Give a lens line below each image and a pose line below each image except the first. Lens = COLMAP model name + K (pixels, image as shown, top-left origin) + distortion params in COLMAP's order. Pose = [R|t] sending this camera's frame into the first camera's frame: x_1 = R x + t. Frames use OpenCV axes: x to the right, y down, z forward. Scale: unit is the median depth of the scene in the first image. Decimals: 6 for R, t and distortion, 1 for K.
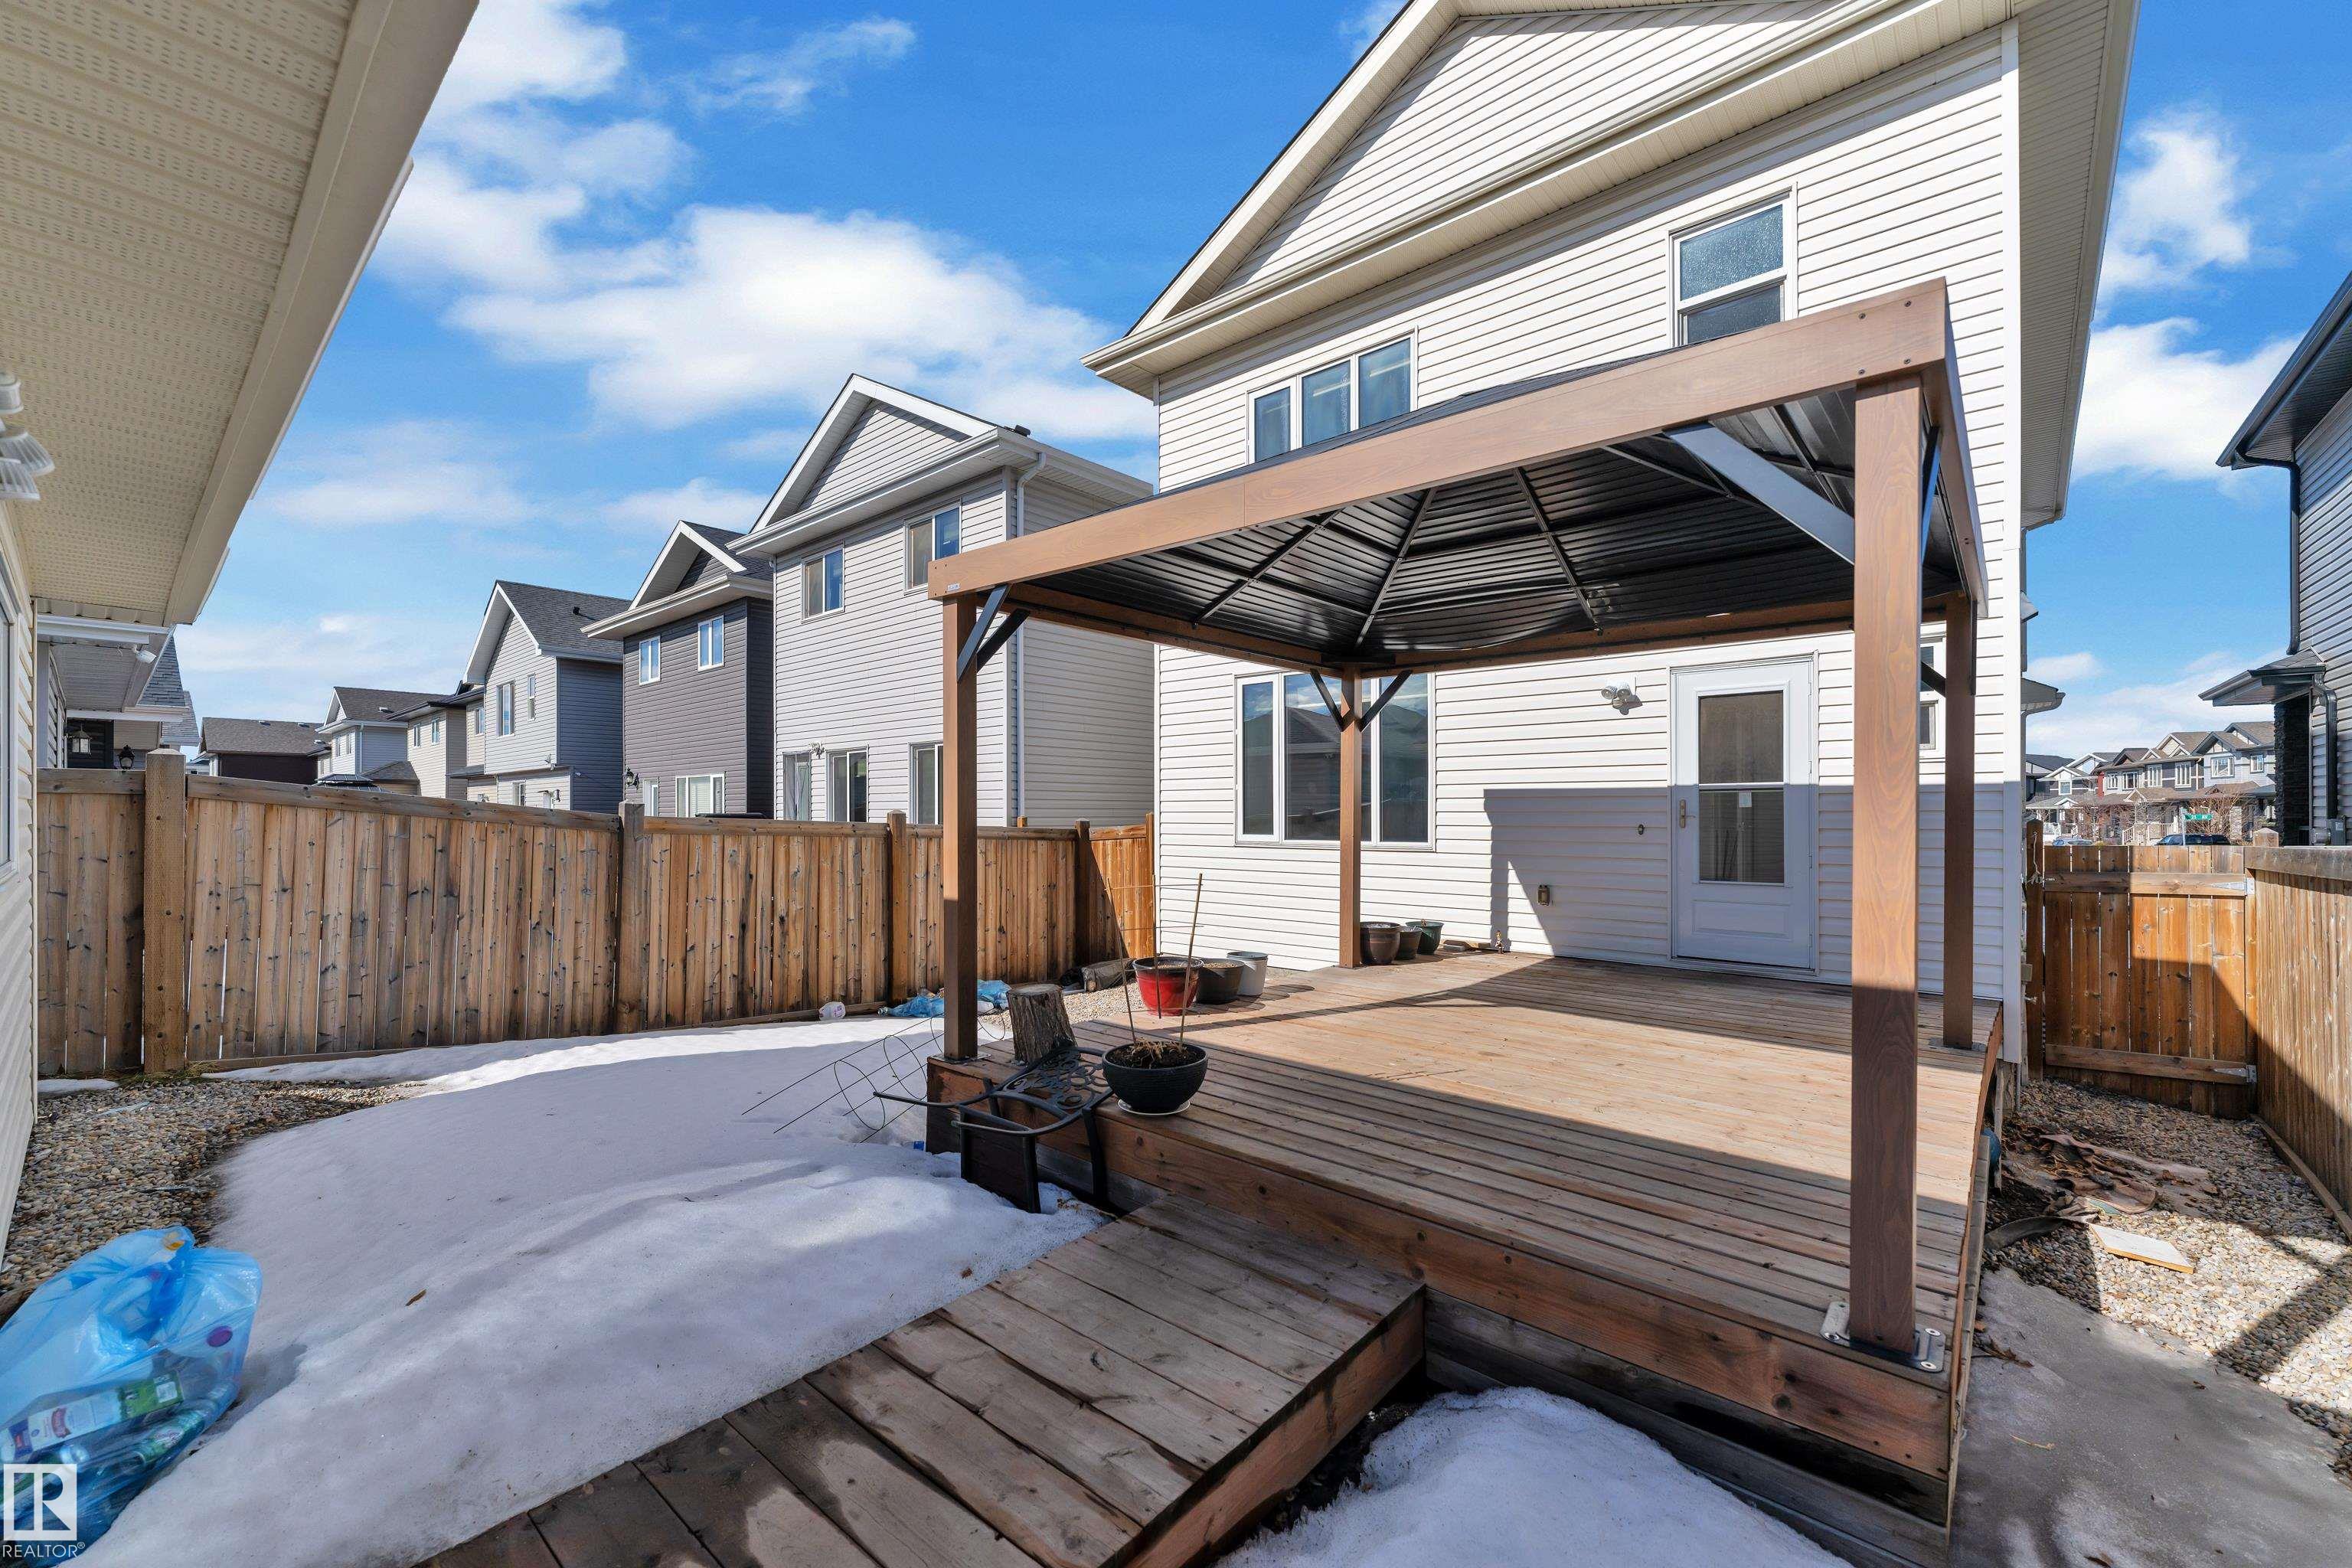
lens RADIAL K [[945.5, 0, 1178.7], [0, 945.5, 794.6], [0, 0, 1]] dist [-0.000074, 0.000008]
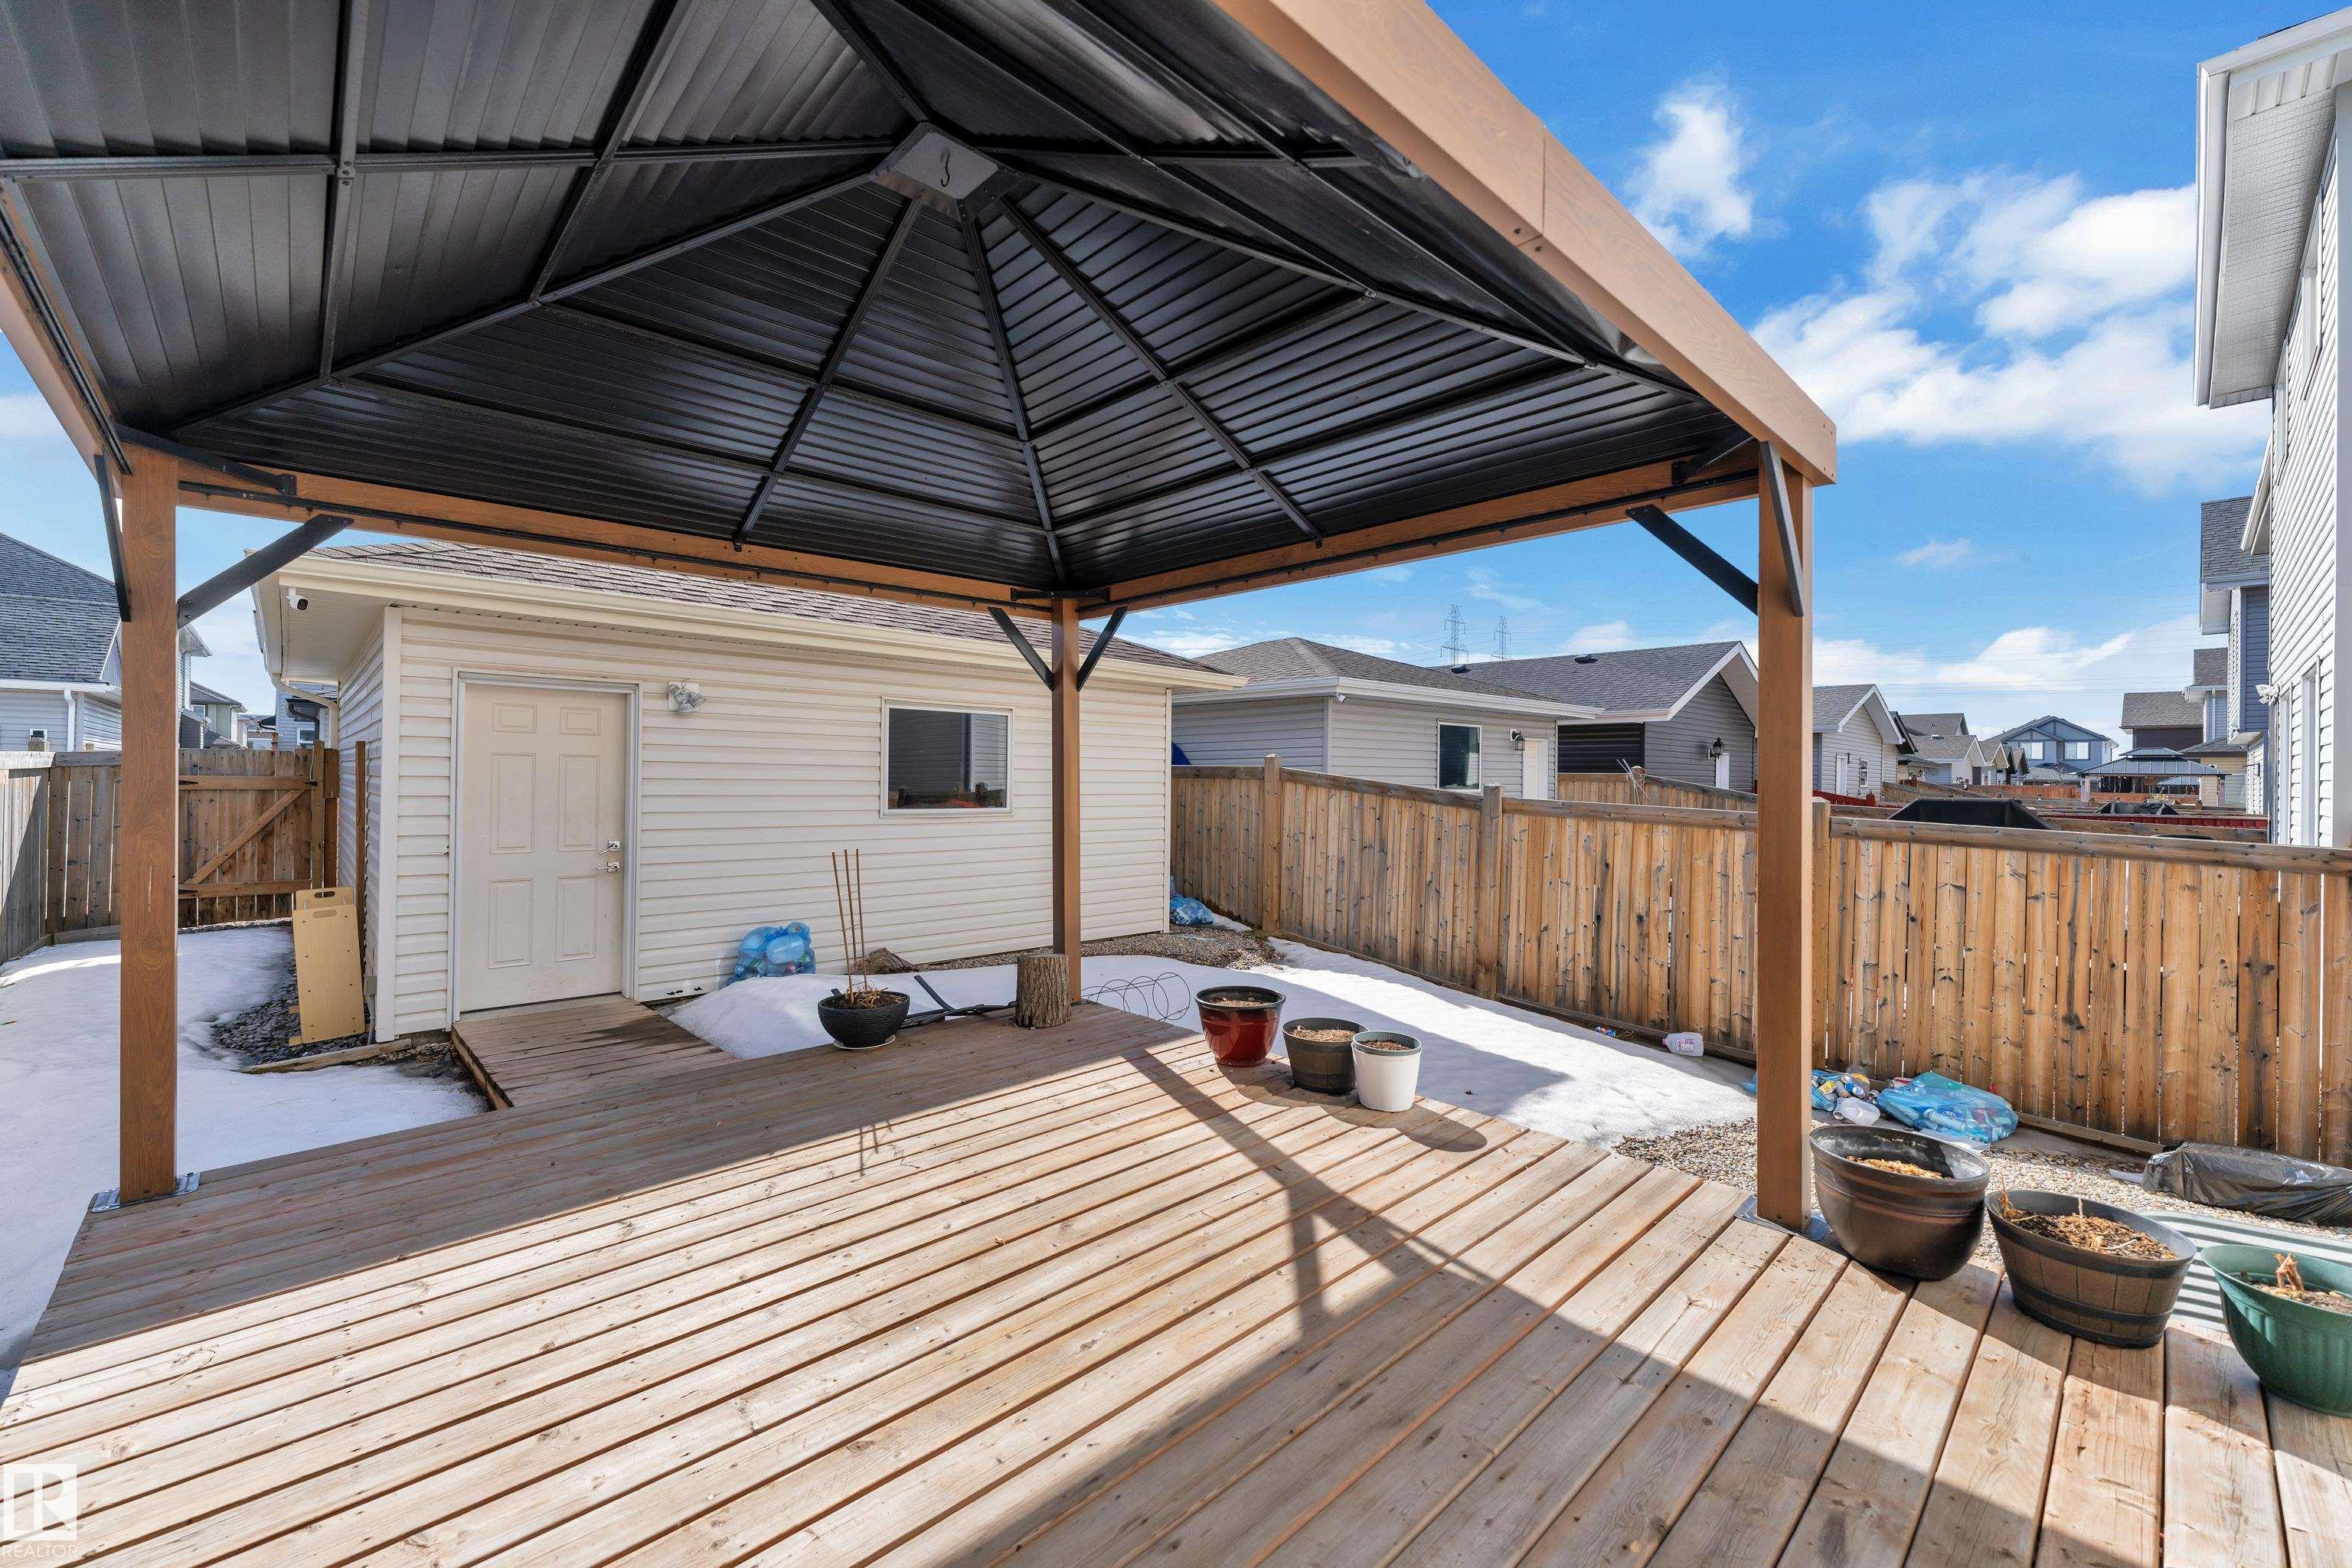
lens RADIAL K [[945.5, 0, 1178.4], [0, 945.5, 780.7], [0, 0, 1]] dist [-0.000074, 0.000008]
pose [[-0.087233, 0.002530, -0.996185, 0.524168], [0.007771, 0.999968, 0.001859, -0.001026], [0.996158, -0.007579, -0.087250, 0.693892]]
